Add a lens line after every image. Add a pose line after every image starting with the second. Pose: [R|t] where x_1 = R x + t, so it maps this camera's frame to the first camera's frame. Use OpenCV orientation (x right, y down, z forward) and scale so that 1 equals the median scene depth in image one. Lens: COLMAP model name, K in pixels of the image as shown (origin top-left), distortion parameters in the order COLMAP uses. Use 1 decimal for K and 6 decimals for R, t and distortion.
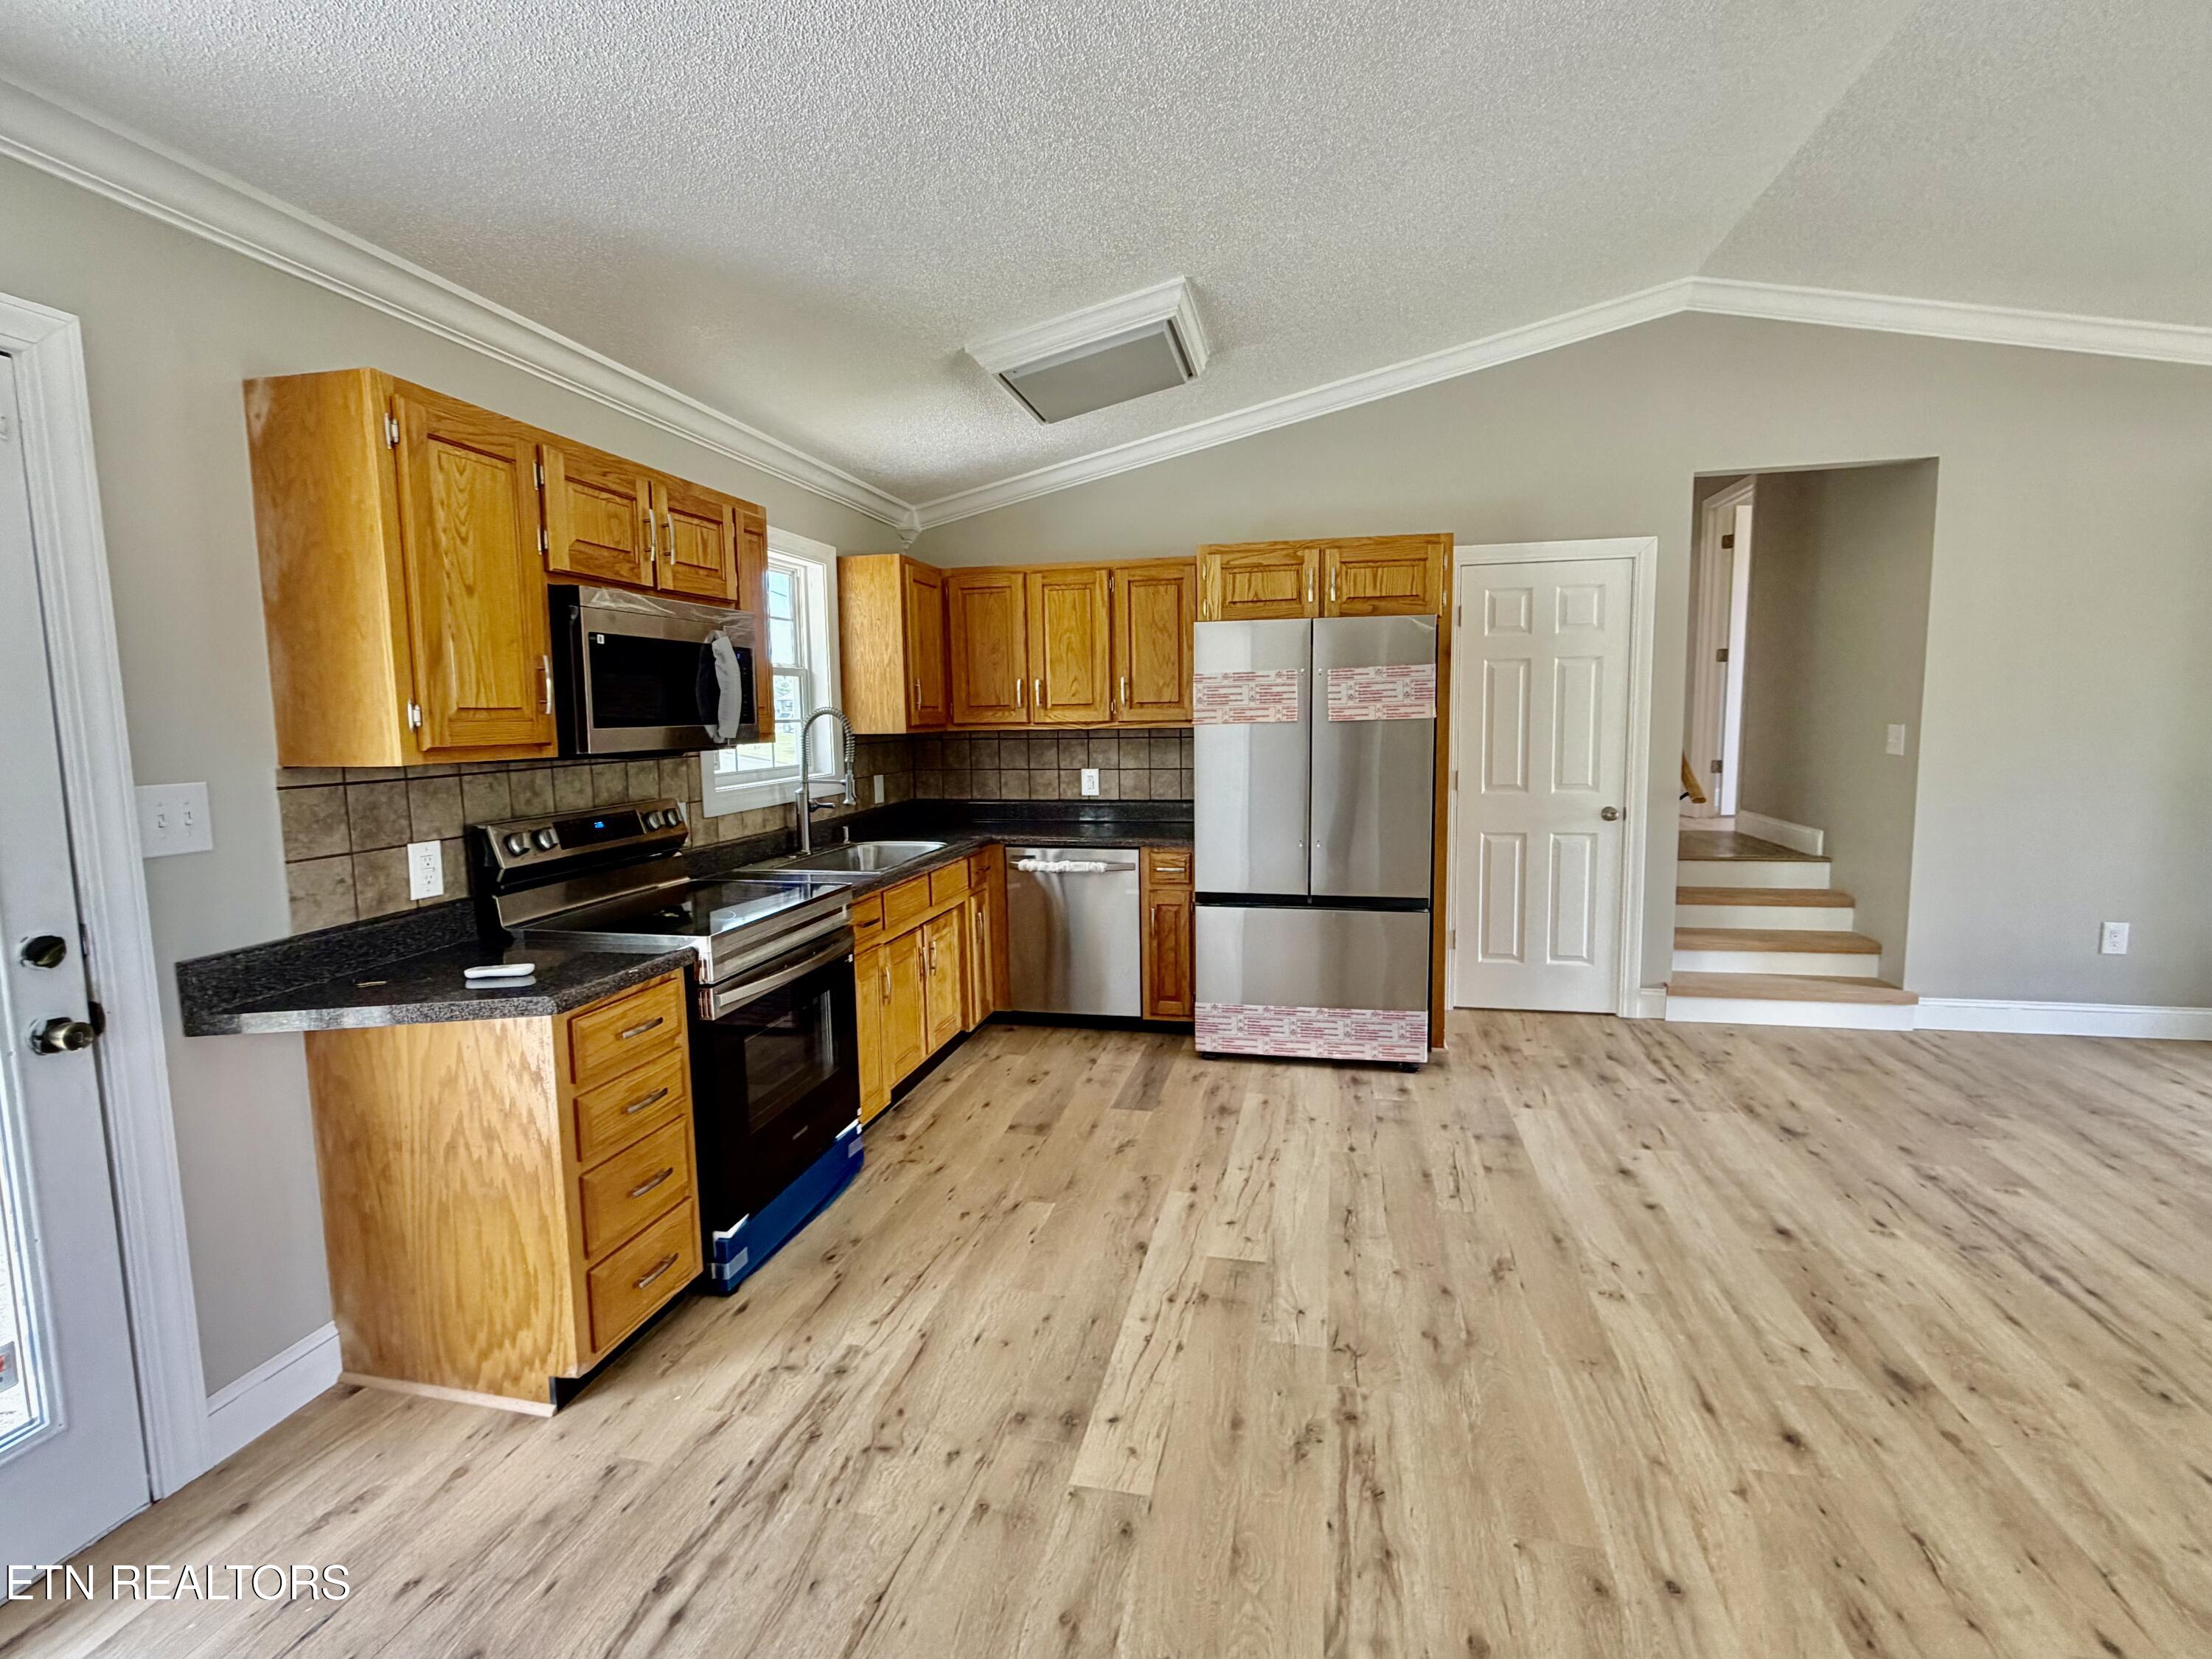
lens RADIAL K [[1032.4, 0, 1106.7], [0, 1032.4, 827.6], [0, 0, 1]] dist [-0.001037, -0.000217]
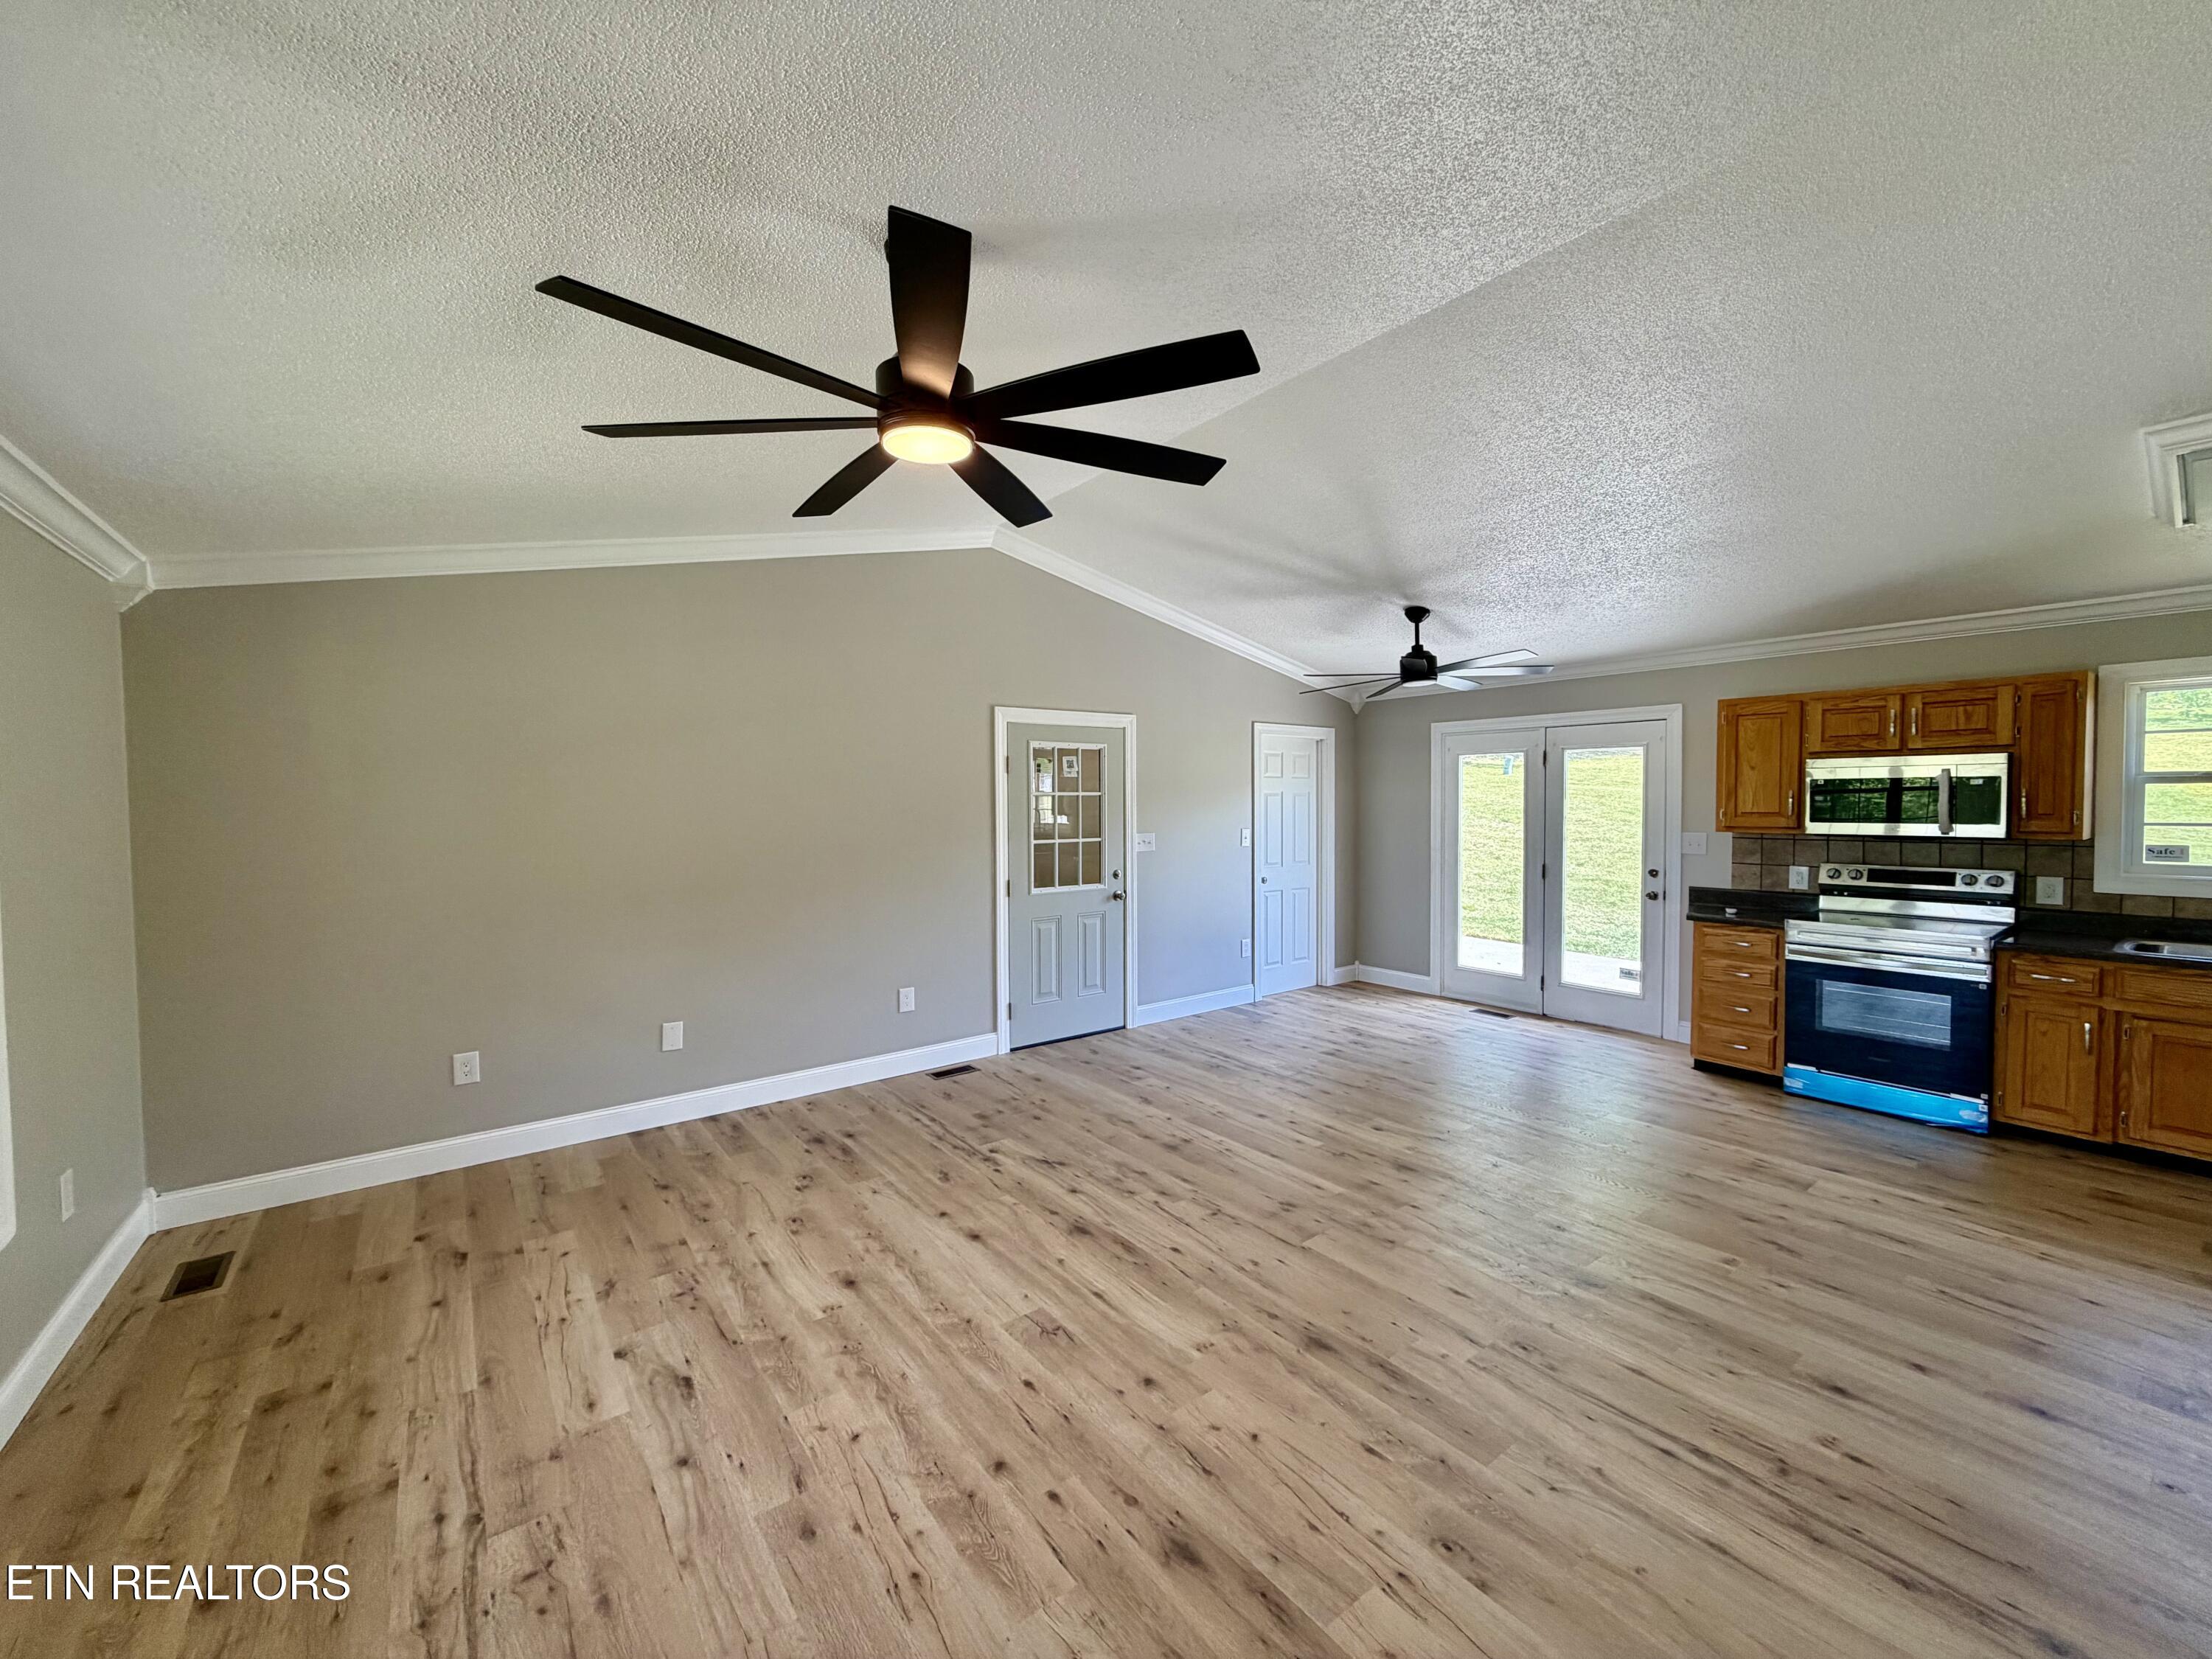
lens RADIAL K [[875.8, 0, 1100.3], [0, 875.8, 825.5], [0, 0, 1]] dist [-0.000348, -0.000024]
pose [[-0.649830, 0.046694, -0.758644, 1.473913], [-0.065314, 0.990989, 0.116940, -0.160729], [0.757268, 0.125541, -0.640925, 0.805250]]
